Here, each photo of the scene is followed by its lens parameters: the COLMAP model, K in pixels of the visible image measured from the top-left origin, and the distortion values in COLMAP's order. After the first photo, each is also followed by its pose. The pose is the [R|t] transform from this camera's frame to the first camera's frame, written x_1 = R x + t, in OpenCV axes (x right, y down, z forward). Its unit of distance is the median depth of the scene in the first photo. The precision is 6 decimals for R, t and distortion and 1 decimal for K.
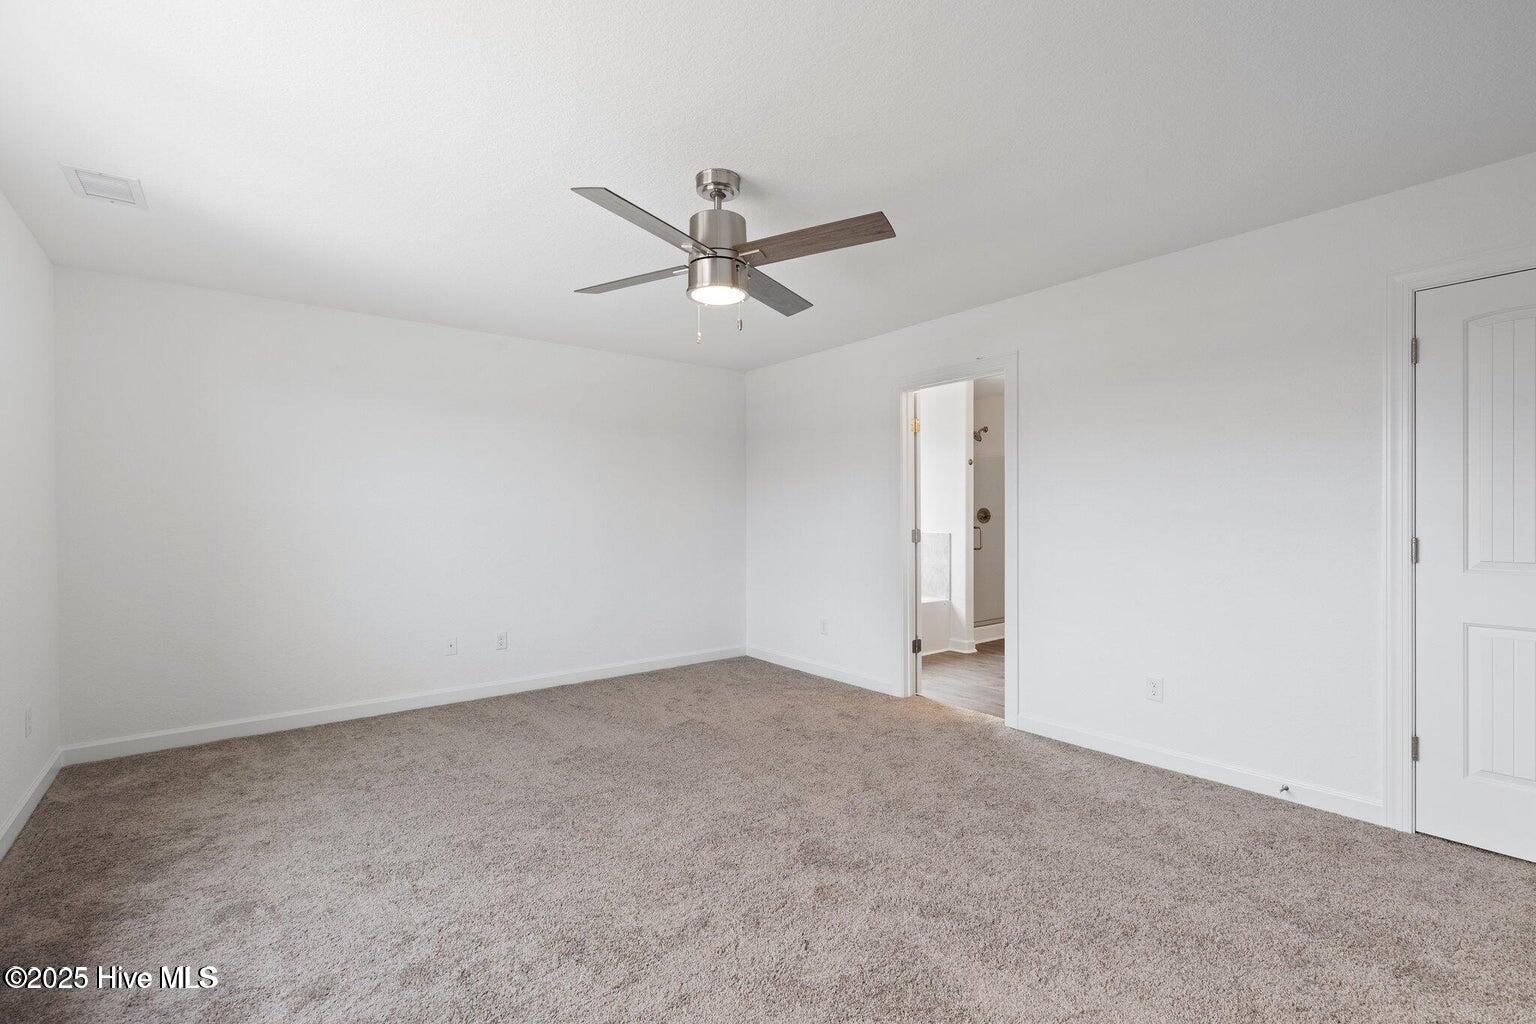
lens RADIAL K [[708.1, 0, 768.0], [0, 708.1, 512.0], [0, 0, 1]] dist [0.000416, -0.000030]
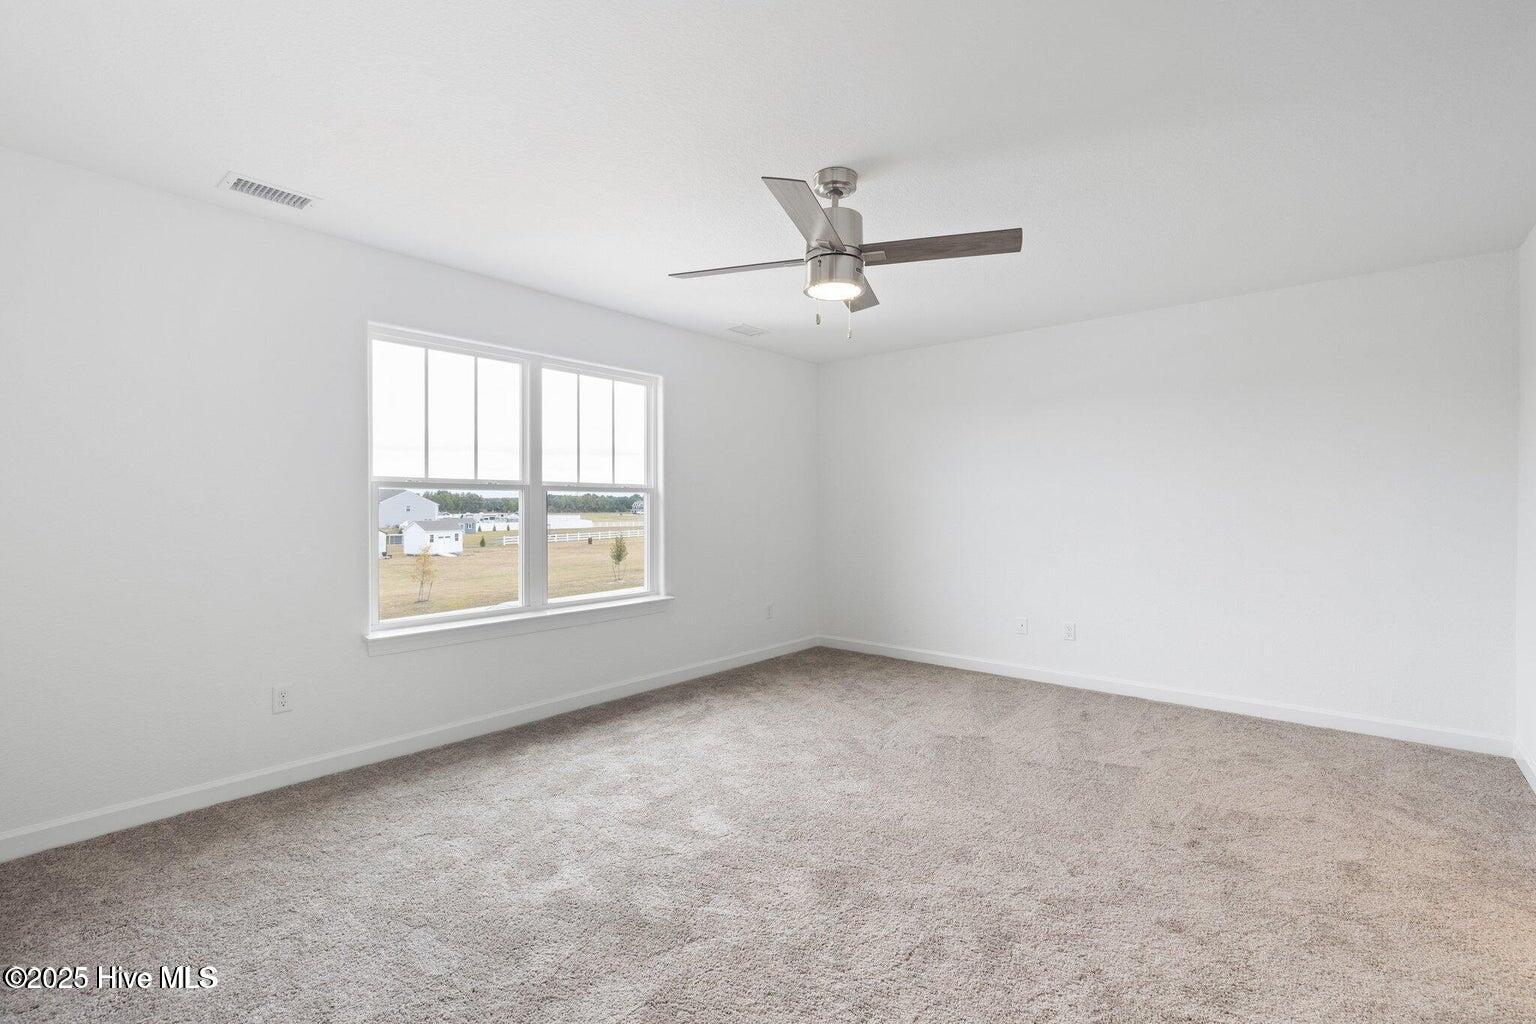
lens RADIAL K [[708.1, 0, 768.0], [0, 708.1, 512.0], [0, 0, 1]] dist [0.000416, -0.000030]
pose [[0.188825, 0.021618, -0.981773, 0.794641], [0.001907, 0.999748, 0.022380, -0.013515], [0.982009, -0.006098, 0.188736, 0.612281]]
